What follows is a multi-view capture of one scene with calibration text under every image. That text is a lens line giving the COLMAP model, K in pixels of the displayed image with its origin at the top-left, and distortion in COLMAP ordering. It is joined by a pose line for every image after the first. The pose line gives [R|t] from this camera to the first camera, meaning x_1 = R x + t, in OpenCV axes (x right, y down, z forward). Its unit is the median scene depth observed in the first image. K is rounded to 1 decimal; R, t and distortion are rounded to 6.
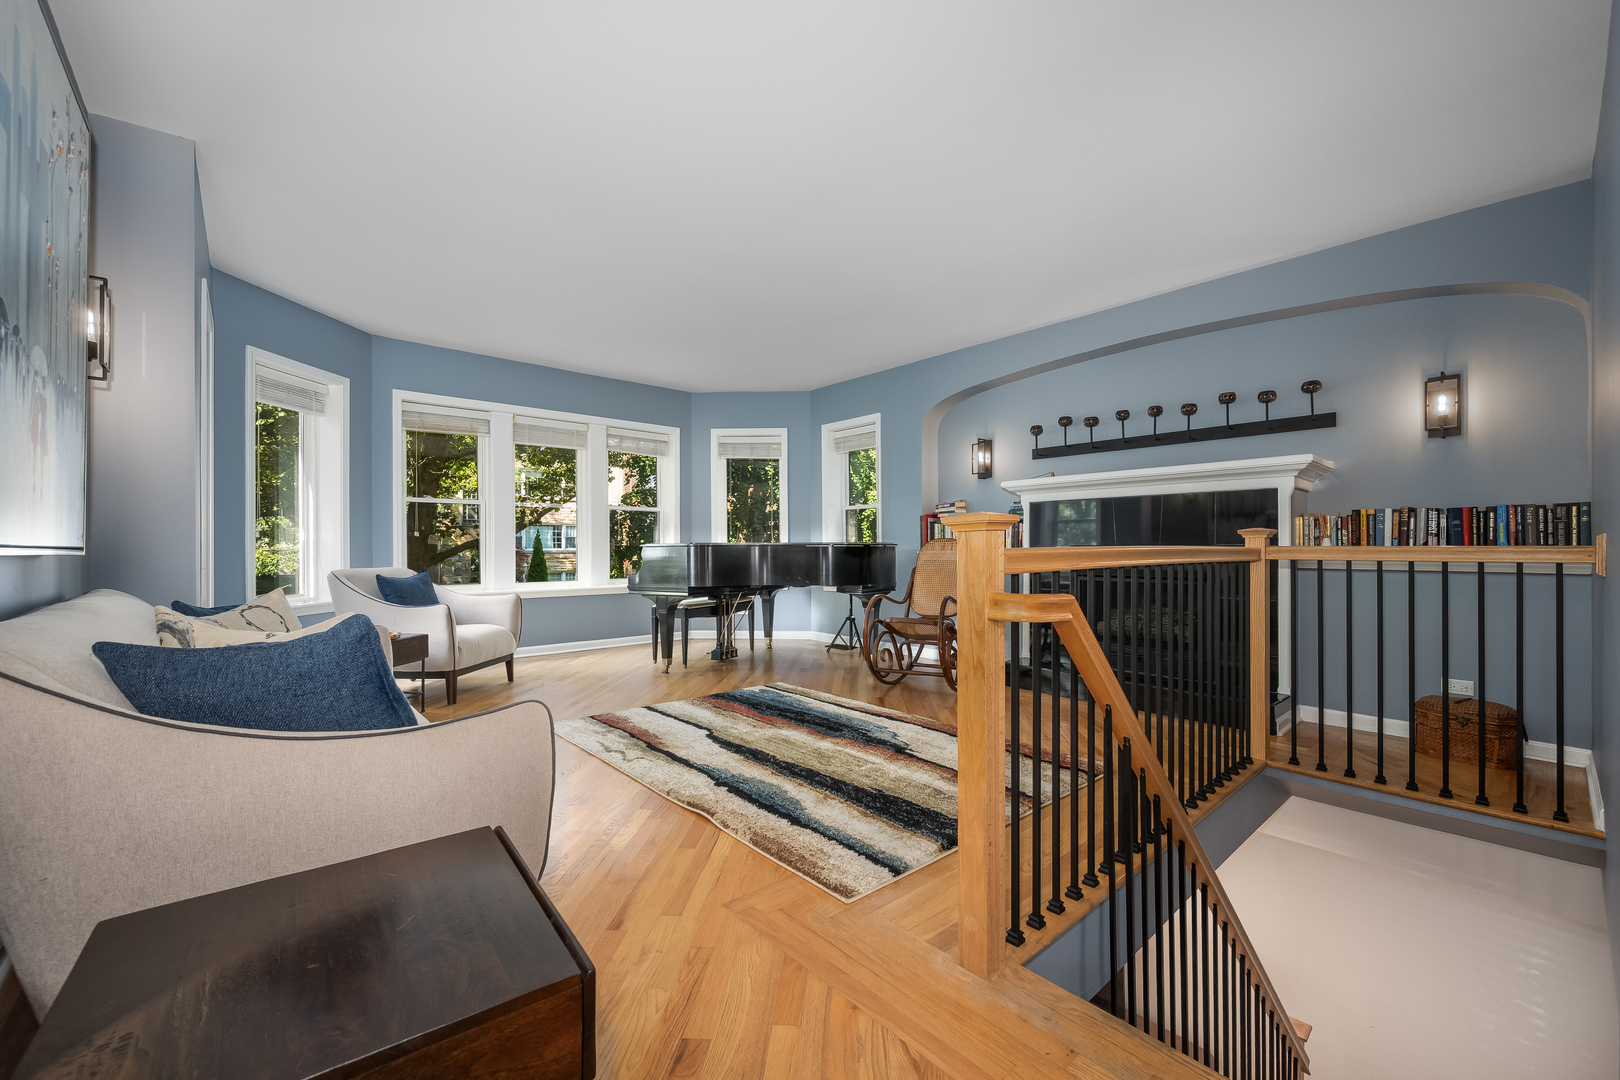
lens RADIAL K [[644.5, 0, 814.0], [0, 644.5, 541.7], [0, 0, 1]] dist [0.003229, 0.000002]
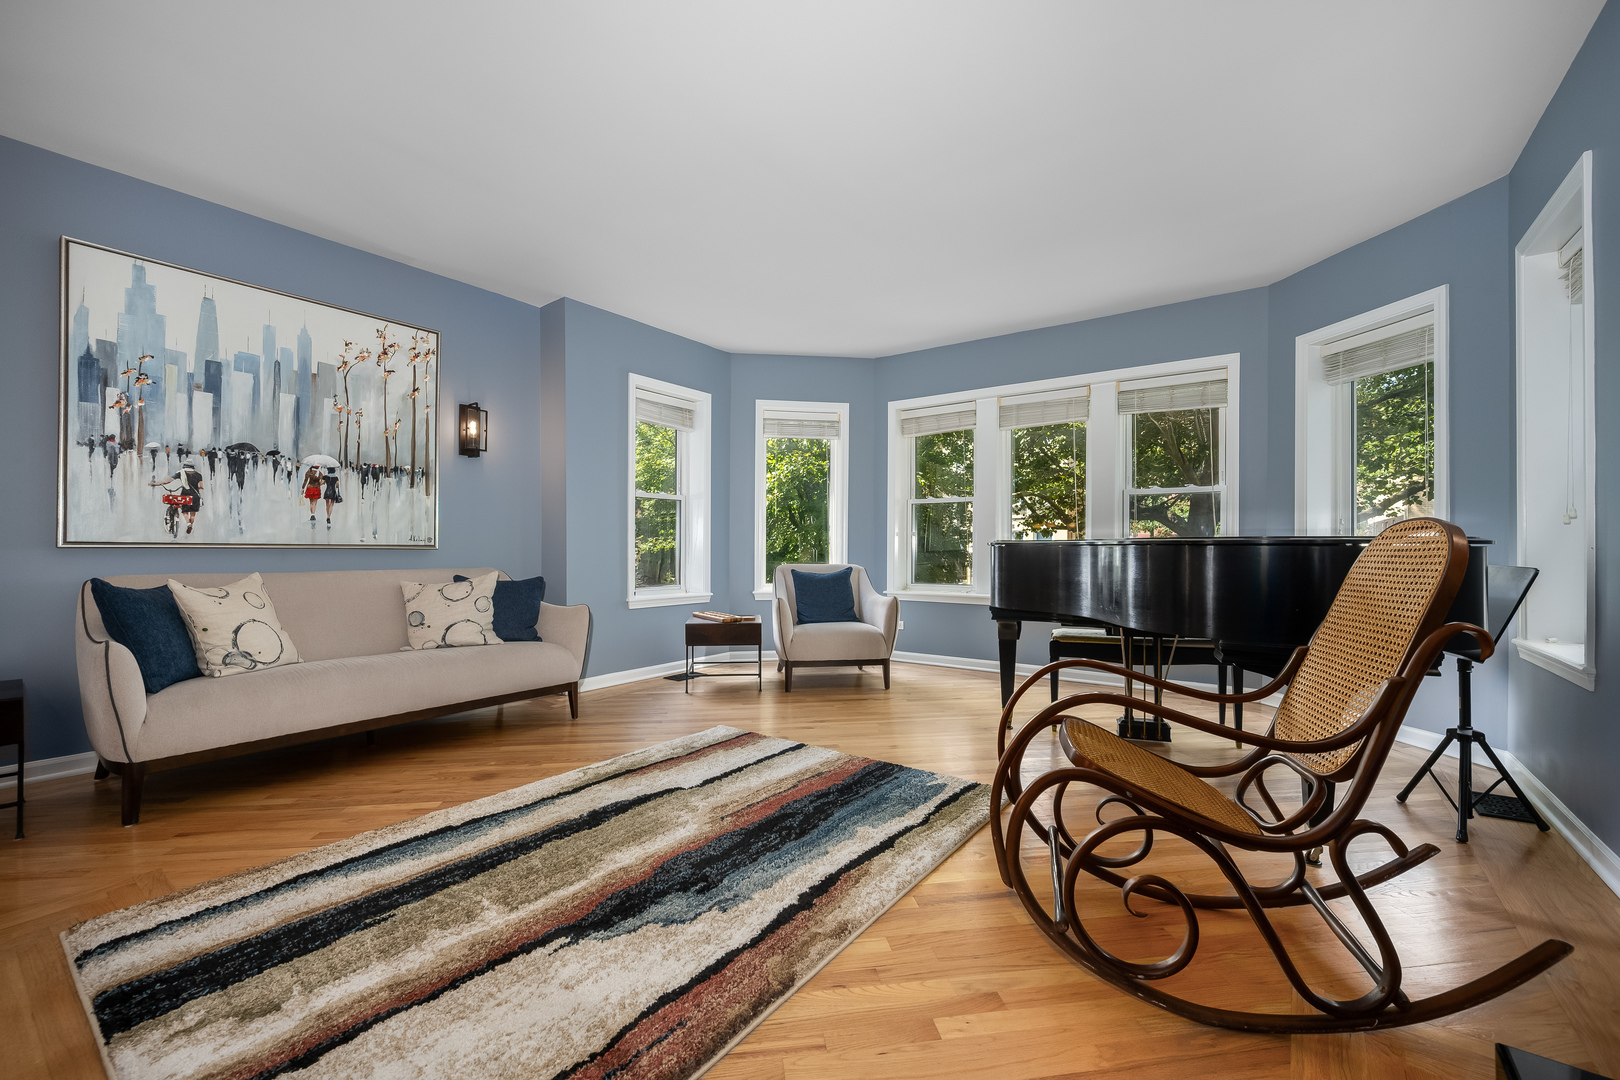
lens RADIAL K [[683.5, 0, 827.0], [0, 683.5, 538.1], [0, 0, 1]] dist [-0.003164, -0.000216]
pose [[0.235366, 0.000679, -0.971907, 0.641285], [-0.001632, 0.999999, 0.000304, 0.003331], [0.971906, 0.001514, 0.235366, 0.952314]]
